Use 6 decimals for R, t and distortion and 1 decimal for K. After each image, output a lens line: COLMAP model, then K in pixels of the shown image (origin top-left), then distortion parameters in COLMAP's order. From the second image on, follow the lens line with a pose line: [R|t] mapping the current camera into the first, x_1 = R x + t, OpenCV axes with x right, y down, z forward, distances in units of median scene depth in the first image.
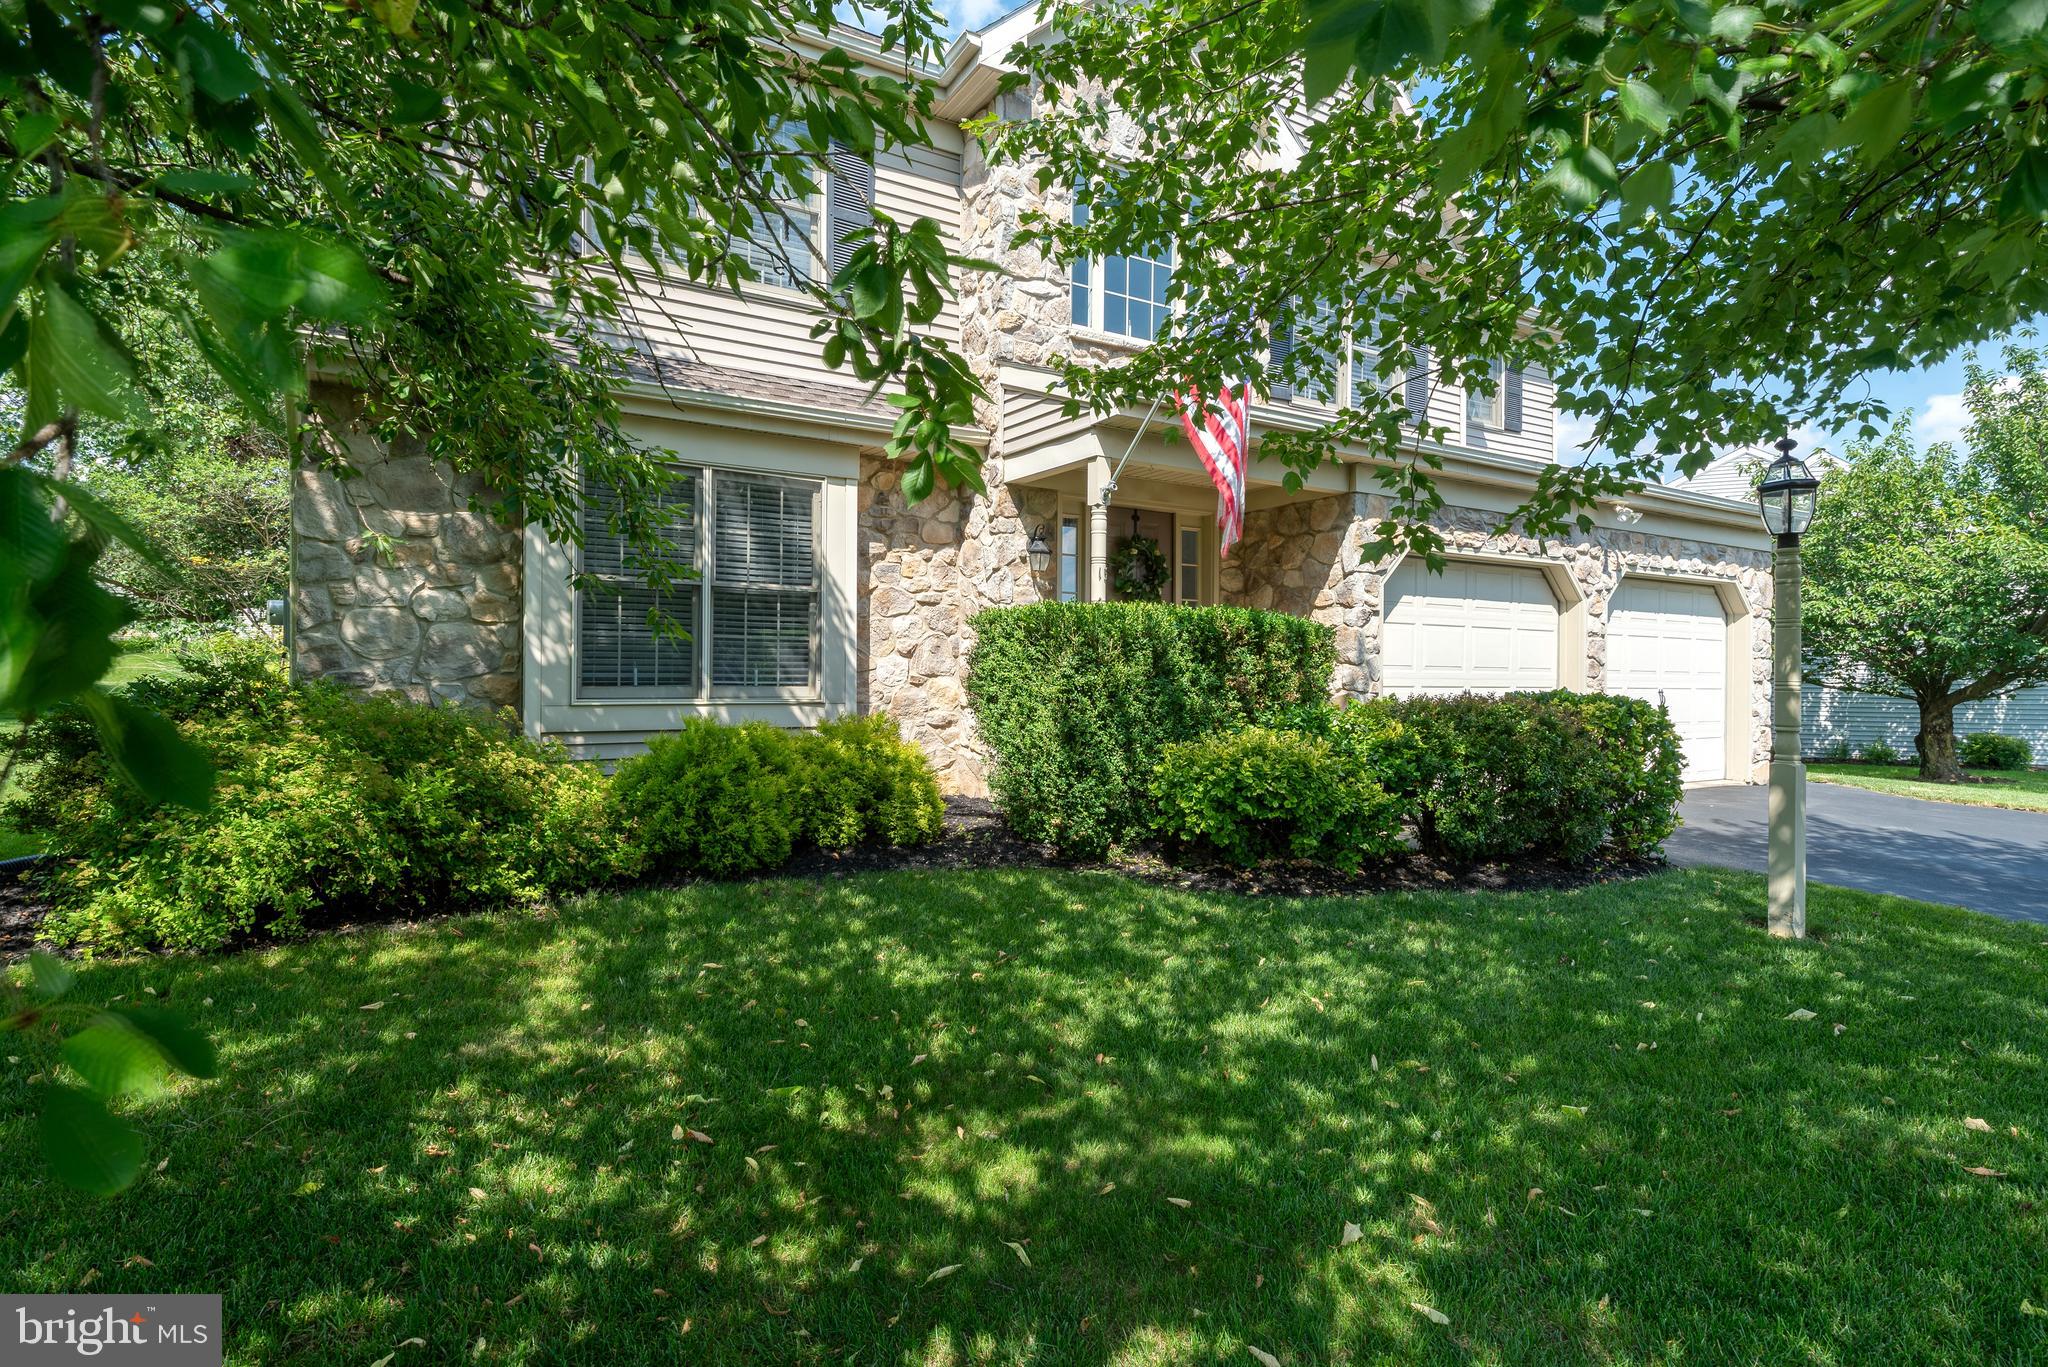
lens RADIAL K [[1067.3, 0, 1021.8], [0, 1067.3, 663.1], [0, 0, 1]] dist [-0.003527, -0.000110]
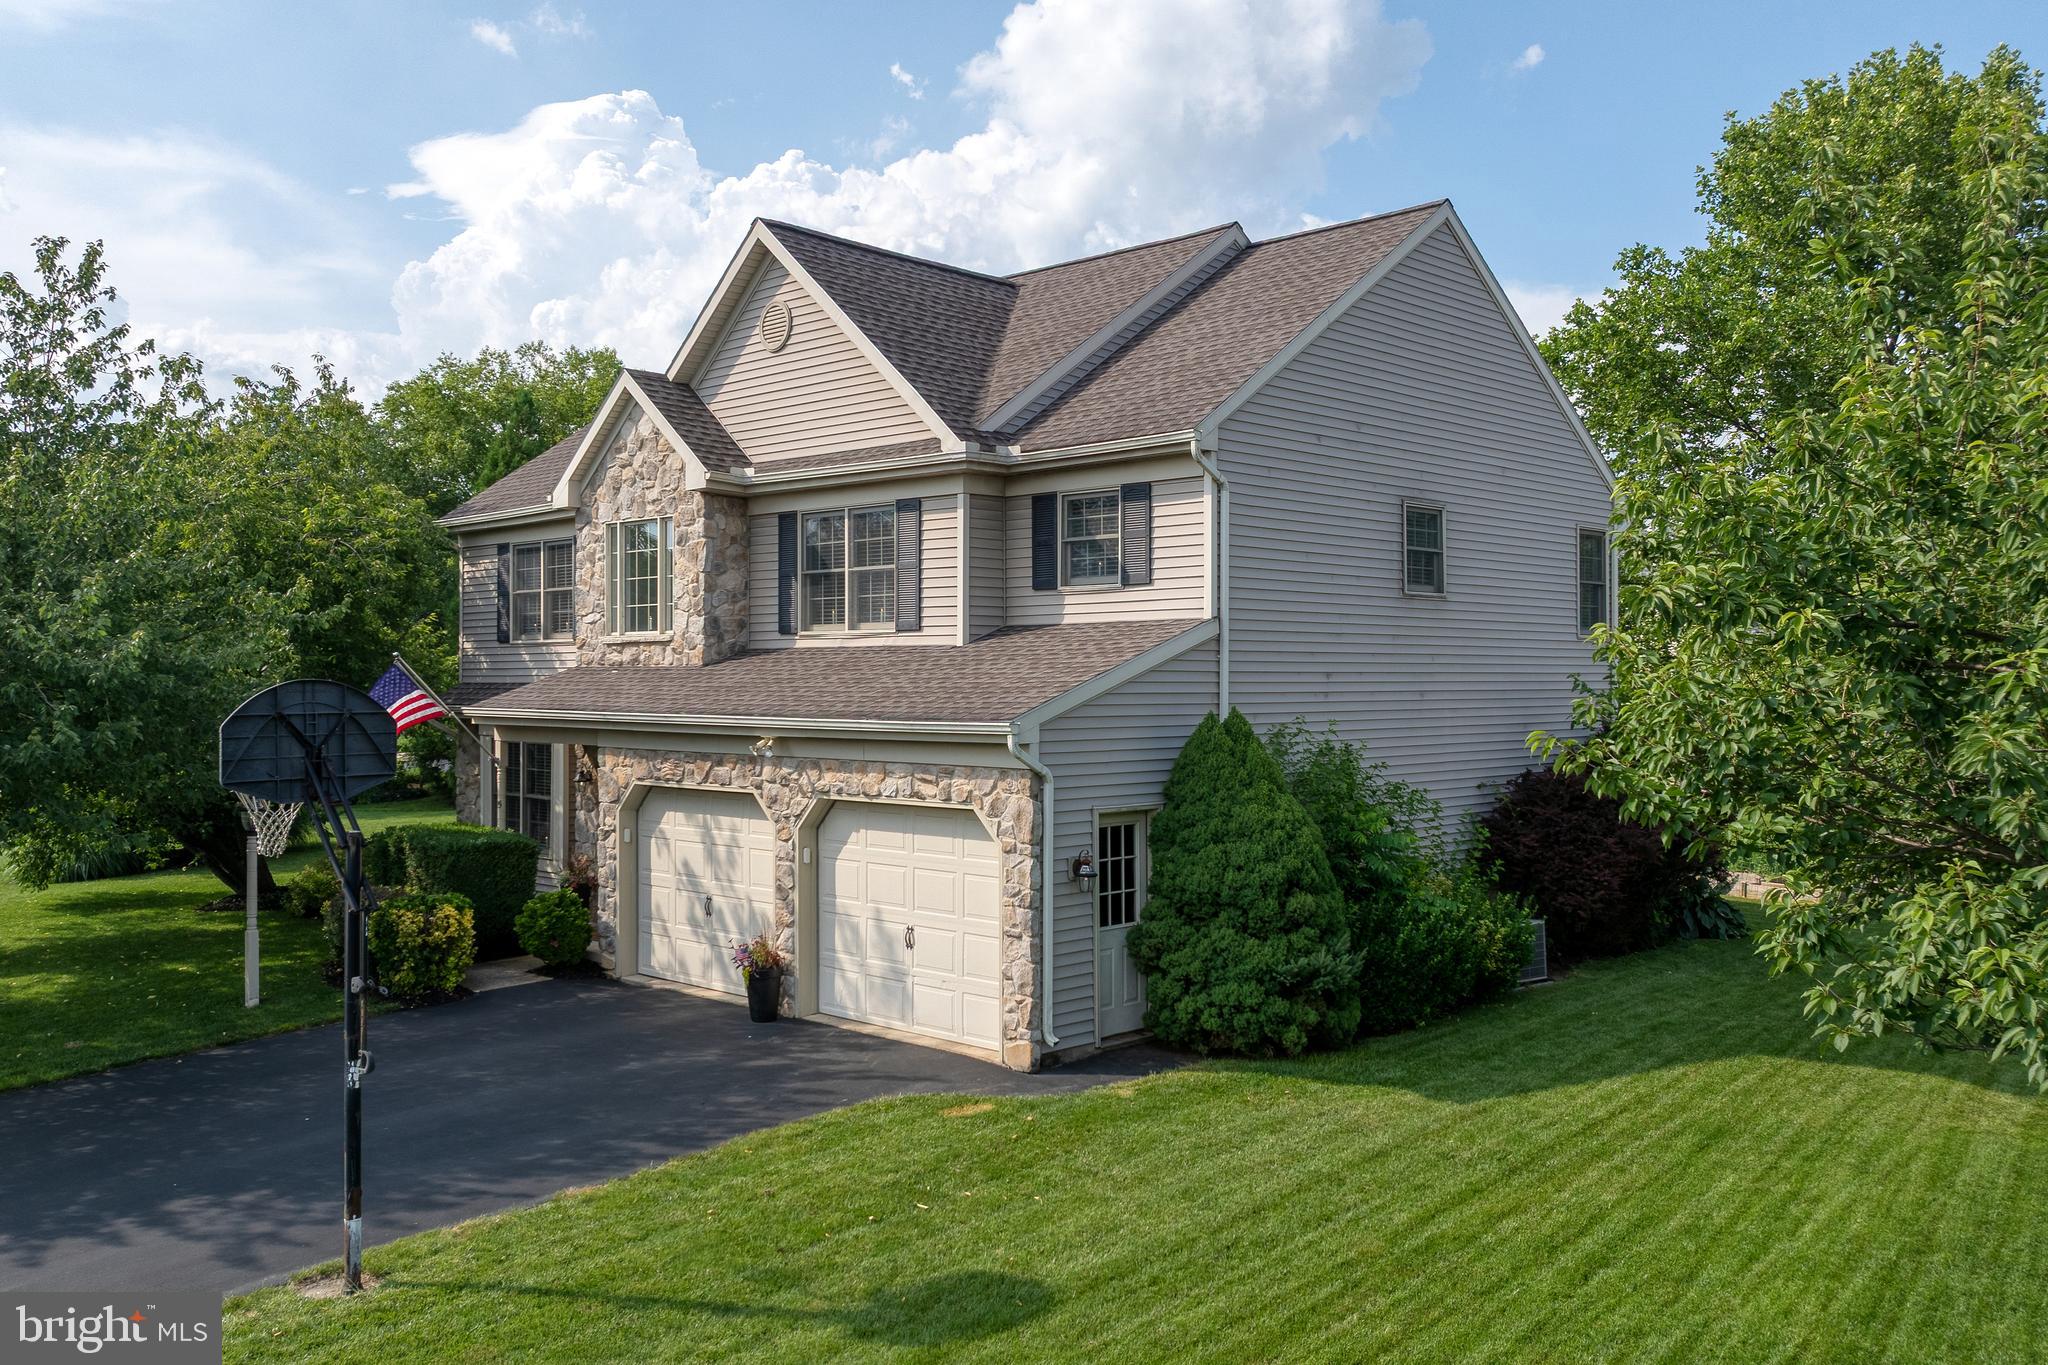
lens RADIAL K [[1705.5, 0, 1024.0], [0, 1705.5, 682.5], [0, 0, 1]] dist [-0.007345, -0.003439]
pose [[0.241114, -0.005703, -0.970480, 2.210703], [0.014927, 0.999886, -0.002168, -0.191525], [0.970382, -0.013964, 0.241172, 0.819279]]
